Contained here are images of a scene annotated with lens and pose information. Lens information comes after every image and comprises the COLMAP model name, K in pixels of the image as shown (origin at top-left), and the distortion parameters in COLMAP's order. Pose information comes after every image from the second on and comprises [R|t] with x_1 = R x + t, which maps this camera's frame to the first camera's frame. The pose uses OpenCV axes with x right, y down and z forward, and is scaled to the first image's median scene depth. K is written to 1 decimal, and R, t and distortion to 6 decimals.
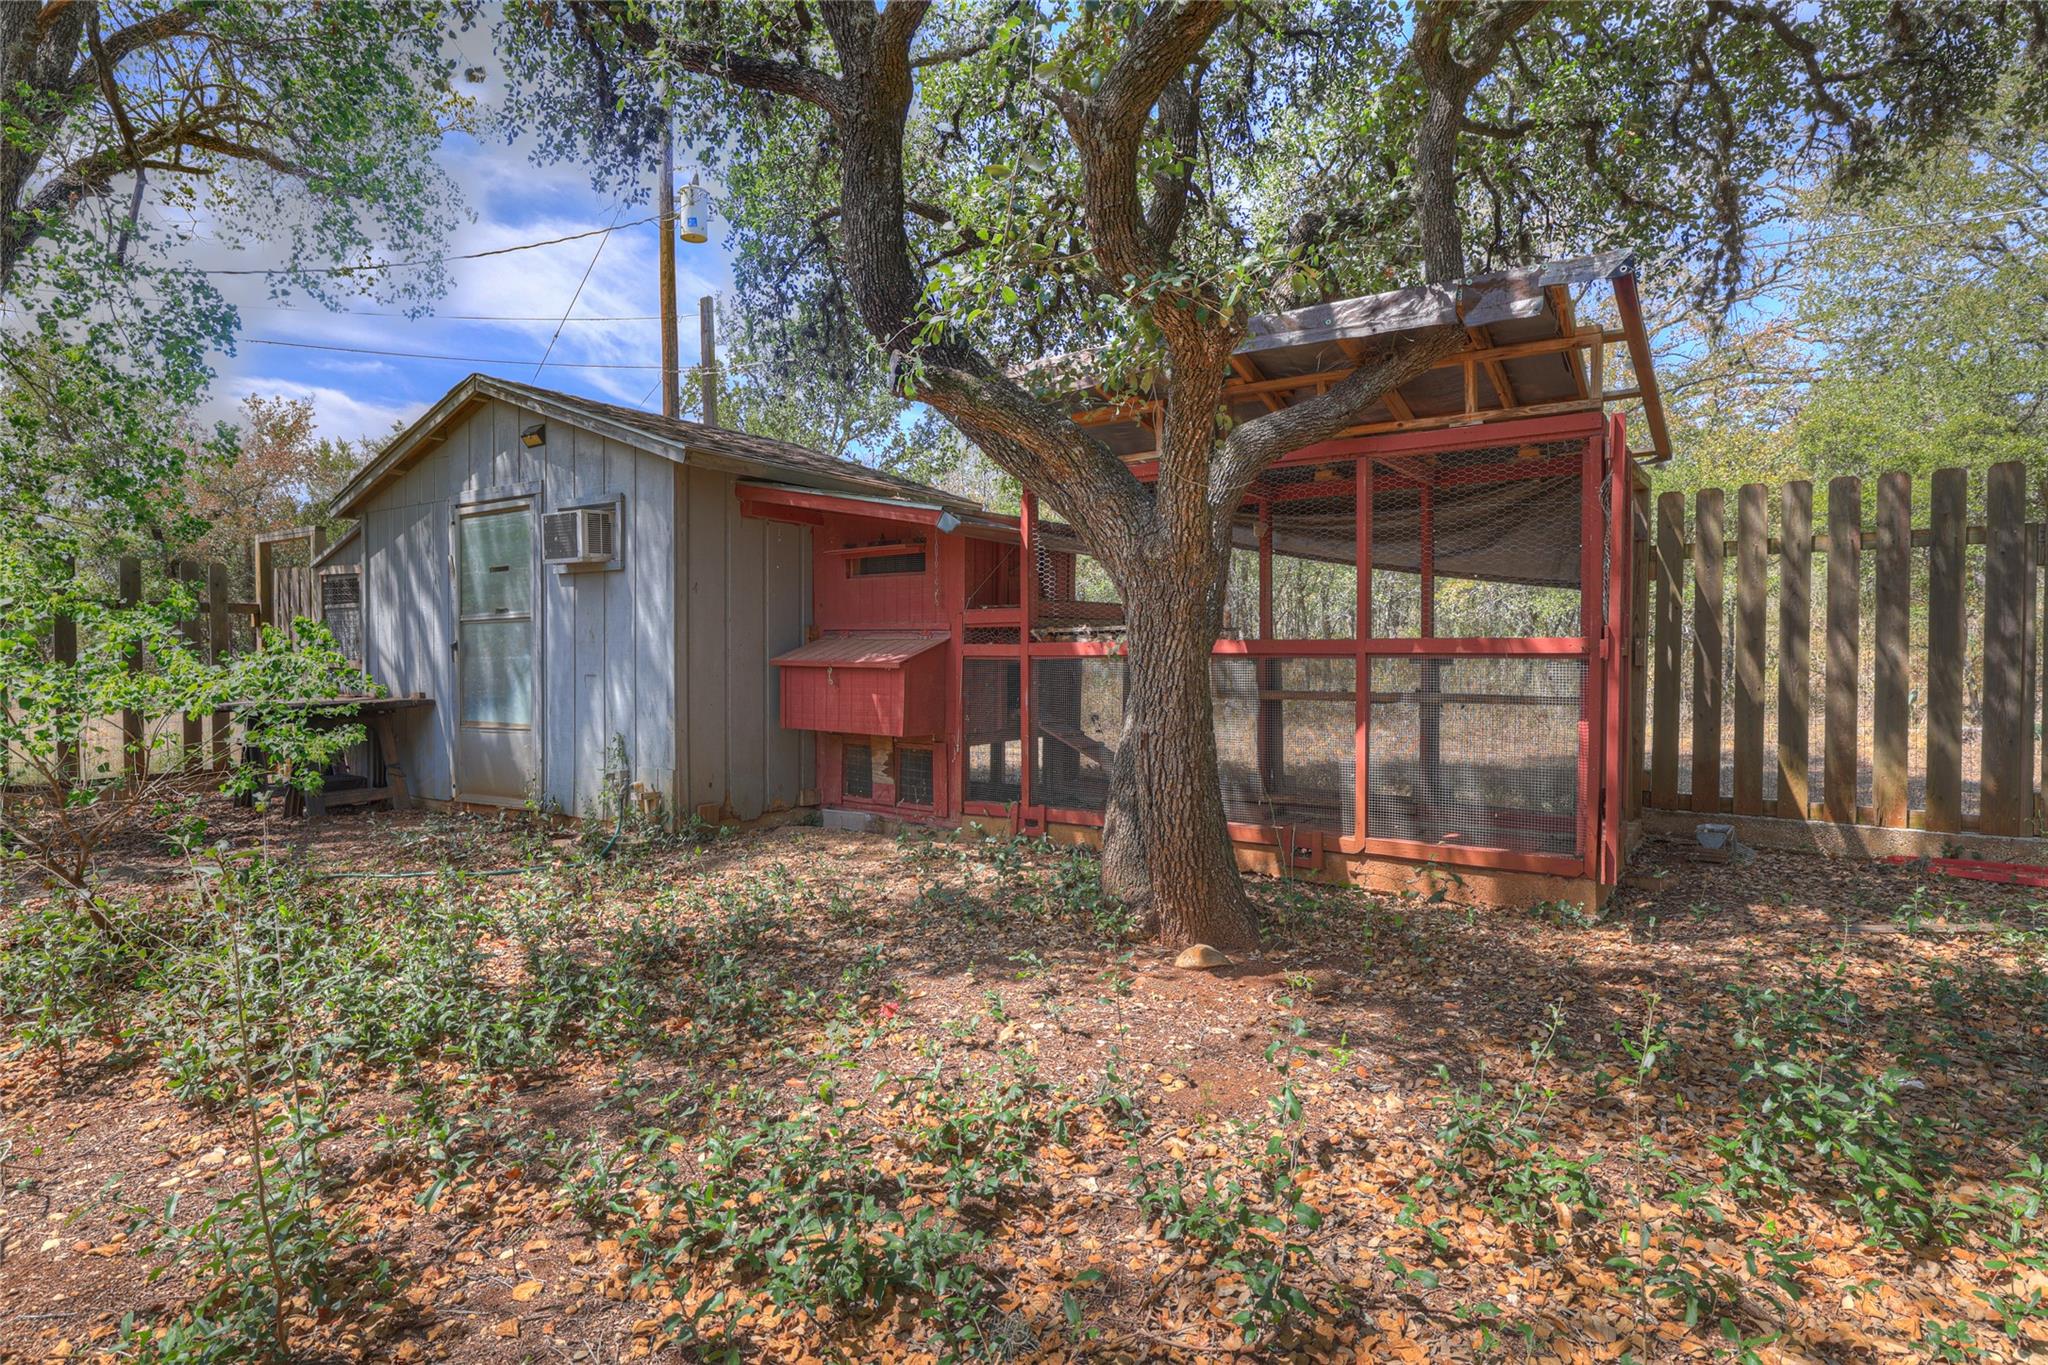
lens RADIAL K [[1072.5, 0, 1024.0], [0, 1072.5, 682.5], [0, 0, 1]] dist [-0.004817, -0.000746]
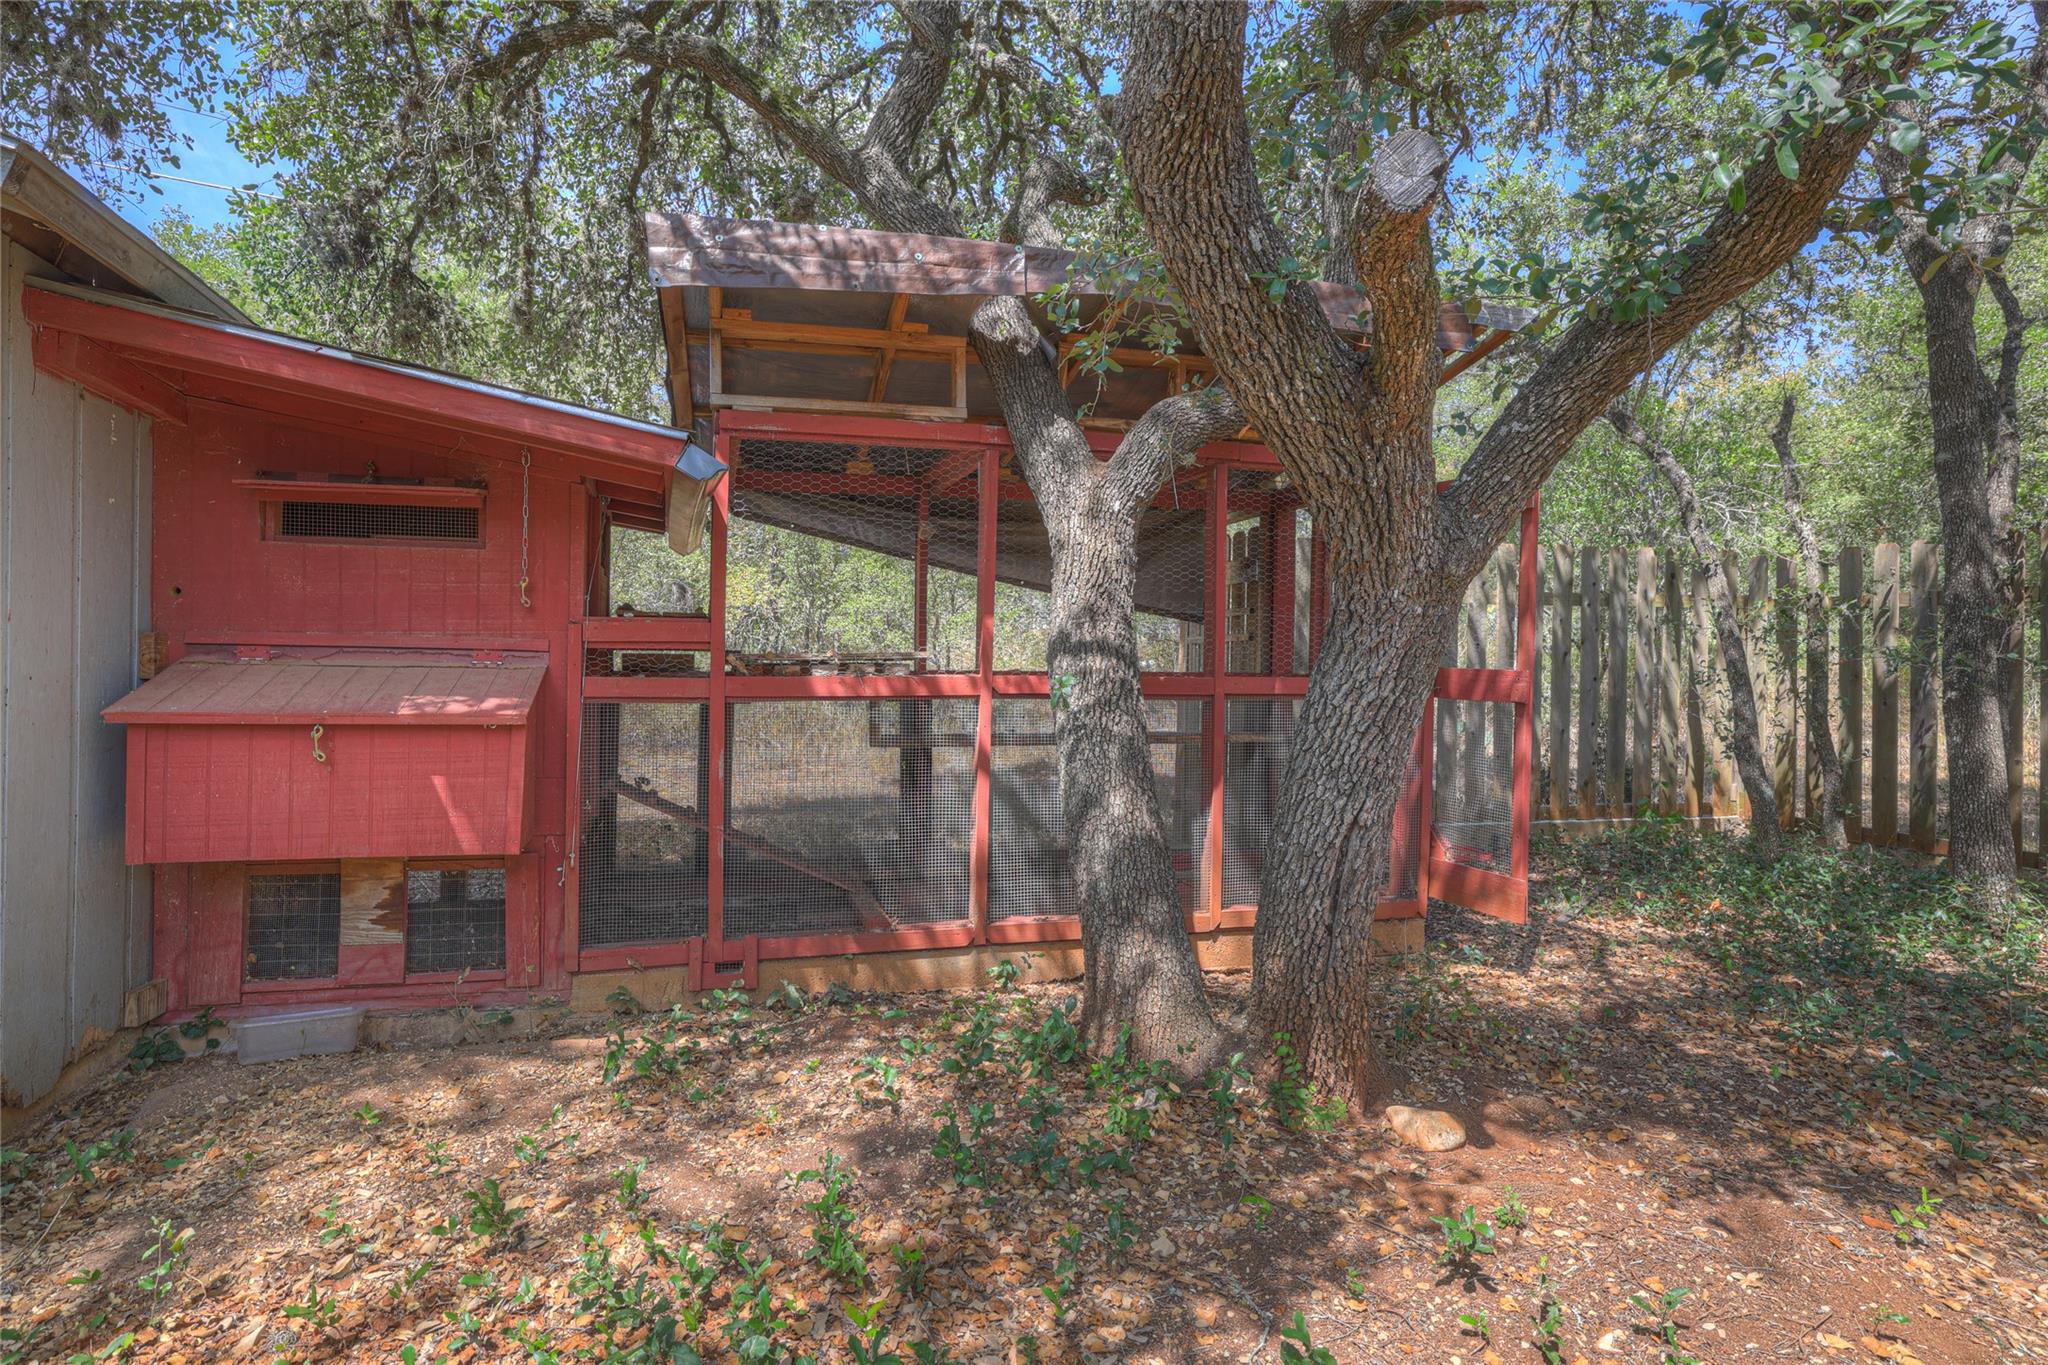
lens RADIAL K [[1072.5, 0, 1024.0], [0, 1072.5, 682.5], [0, 0, 1]] dist [-0.004817, -0.000746]
pose [[0.638316, -0.004858, 0.769759, -0.346741], [0.012735, 0.999910, -0.004250, -0.027281], [-0.769669, 0.012516, 0.638321, 0.456971]]
